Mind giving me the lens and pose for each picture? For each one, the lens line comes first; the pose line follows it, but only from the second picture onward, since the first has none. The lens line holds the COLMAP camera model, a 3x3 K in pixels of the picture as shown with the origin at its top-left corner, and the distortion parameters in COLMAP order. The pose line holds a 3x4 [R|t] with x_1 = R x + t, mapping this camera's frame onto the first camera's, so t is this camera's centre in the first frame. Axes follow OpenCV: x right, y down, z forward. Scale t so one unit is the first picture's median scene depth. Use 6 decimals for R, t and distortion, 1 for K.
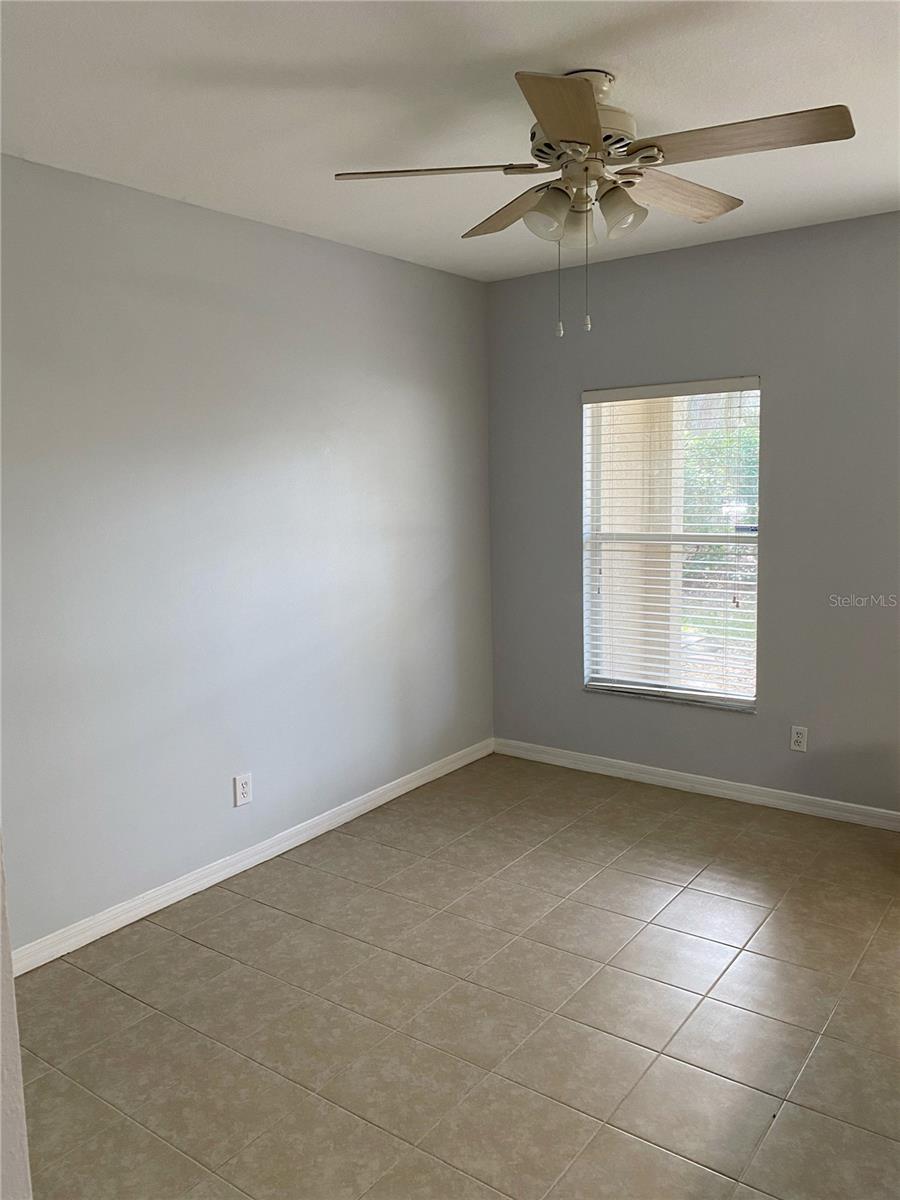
lens RADIAL K [[909.6, 0, 451.3], [0, 909.6, 604.0], [0, 0, 1]] dist [0.024376, -0.034020]
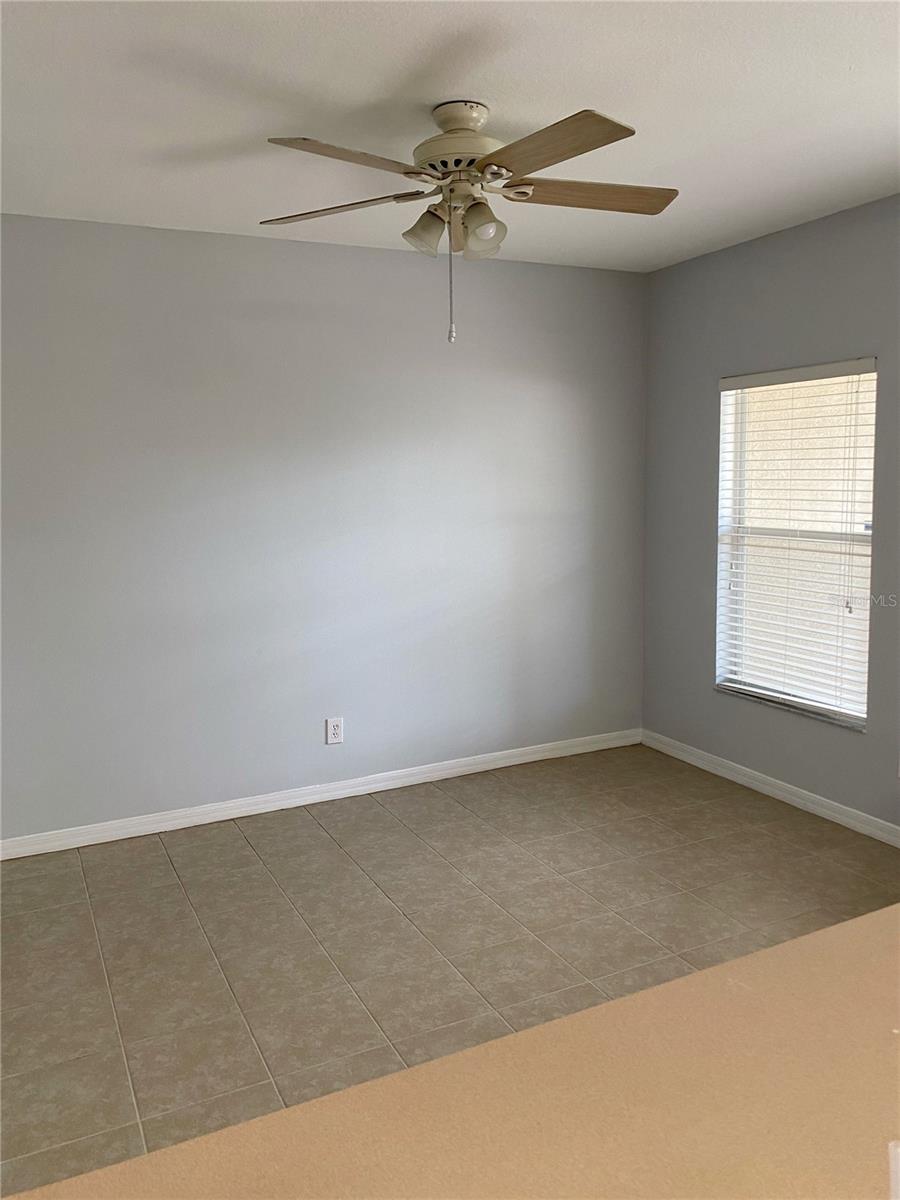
lens RADIAL K [[909.6, 0, 433.0], [0, 909.6, 579.8], [0, 0, 1]] dist [0.024376, -0.034020]
pose [[0.892075, 0.064820, -0.447215, 0.346777], [-0.071186, 0.997460, 0.002577, -0.001750], [0.446246, 0.029537, 0.894423, 0.003916]]
